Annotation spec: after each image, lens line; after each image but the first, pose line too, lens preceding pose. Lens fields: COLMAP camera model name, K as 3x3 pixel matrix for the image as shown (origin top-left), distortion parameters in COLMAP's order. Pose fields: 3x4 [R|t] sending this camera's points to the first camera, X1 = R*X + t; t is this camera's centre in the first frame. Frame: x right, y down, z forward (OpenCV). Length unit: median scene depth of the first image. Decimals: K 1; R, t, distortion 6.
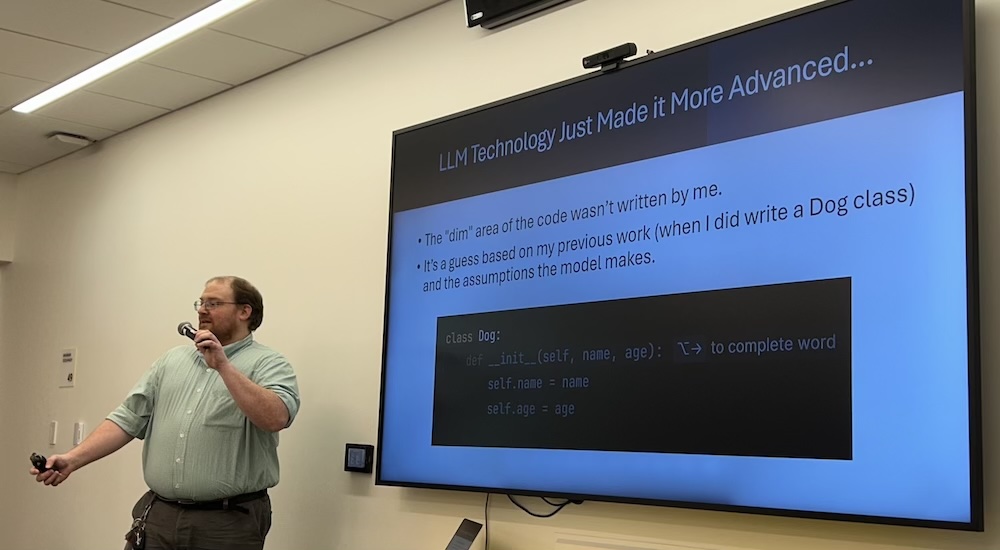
lens RADIAL K [[1328.1, 0, 481.5], [0, 1328.1, 276.7], [0, 0, 1]] dist [0.154637, -0.665910]
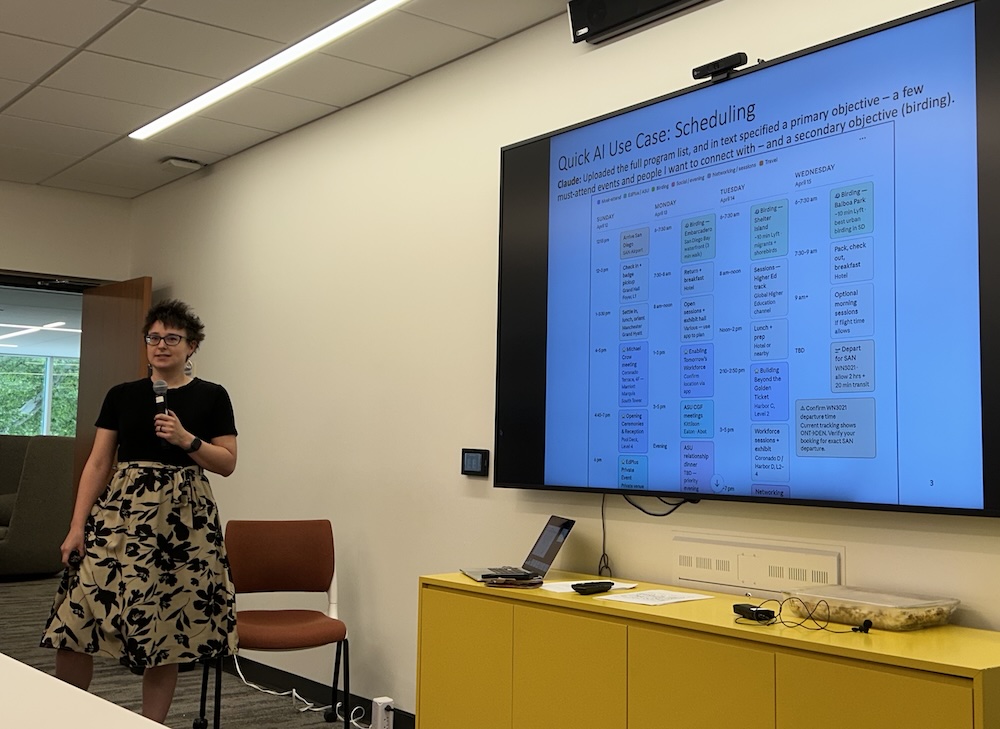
lens RADIAL K [[1164.7, 0, 500.0], [0, 1164.7, 364.5], [0, 0, 1]] dist [0.131916, -0.315158]
pose [[0.999856, -0.016687, -0.003033, -0.066617], [0.016829, 0.998328, 0.055302, 0.008497], [0.002105, -0.055345, 0.998465, 0.084666]]
